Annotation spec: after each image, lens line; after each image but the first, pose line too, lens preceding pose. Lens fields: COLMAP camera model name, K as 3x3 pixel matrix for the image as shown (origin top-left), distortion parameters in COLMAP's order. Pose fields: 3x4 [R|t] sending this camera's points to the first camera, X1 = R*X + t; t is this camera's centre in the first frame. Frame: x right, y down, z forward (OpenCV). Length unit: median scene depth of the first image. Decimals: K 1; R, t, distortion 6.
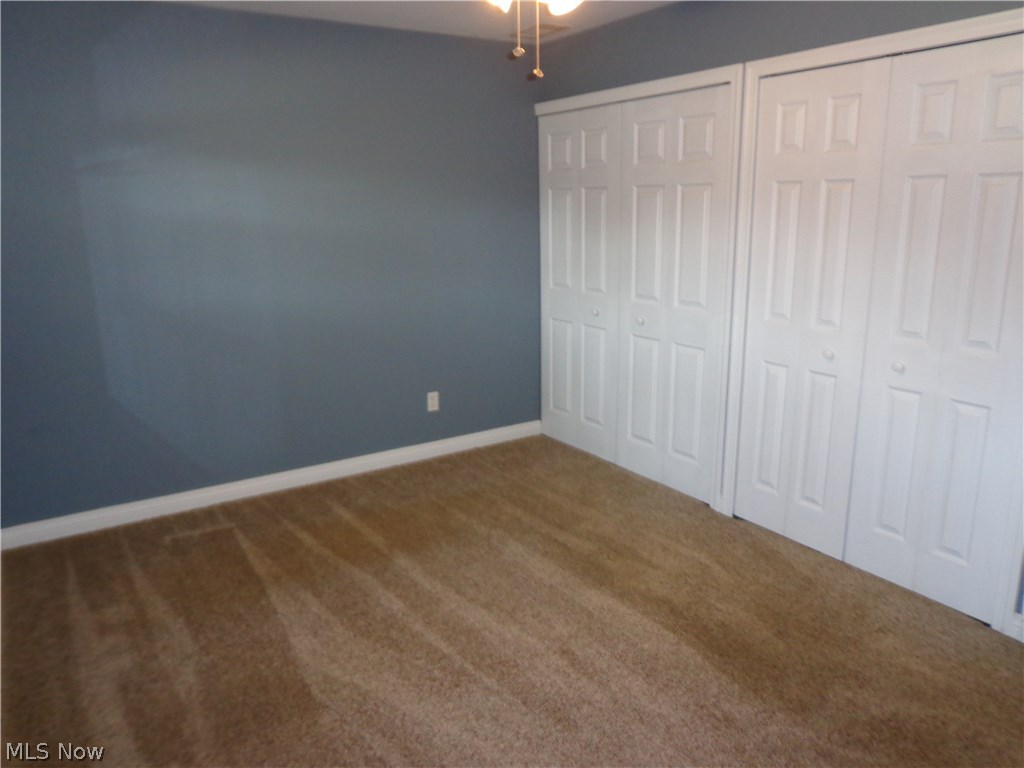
lens RADIAL K [[742.6, 0, 513.2], [0, 742.6, 385.0], [0, 0, 1]] dist [-0.013386, 0.008249]
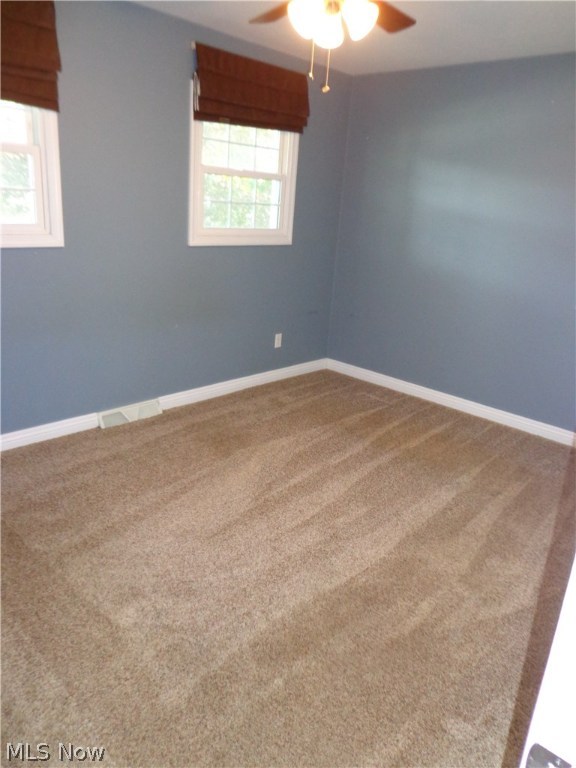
lens RADIAL K [[557.0, 0, 289.7], [0, 557.0, 385.4], [0, 0, 1]] dist [-0.013386, 0.008249]
pose [[0.197463, 0.319908, -0.926643, 0.781515], [-0.287114, 0.922677, 0.257356, -0.108465], [0.937323, 0.215234, 0.274045, 0.524678]]
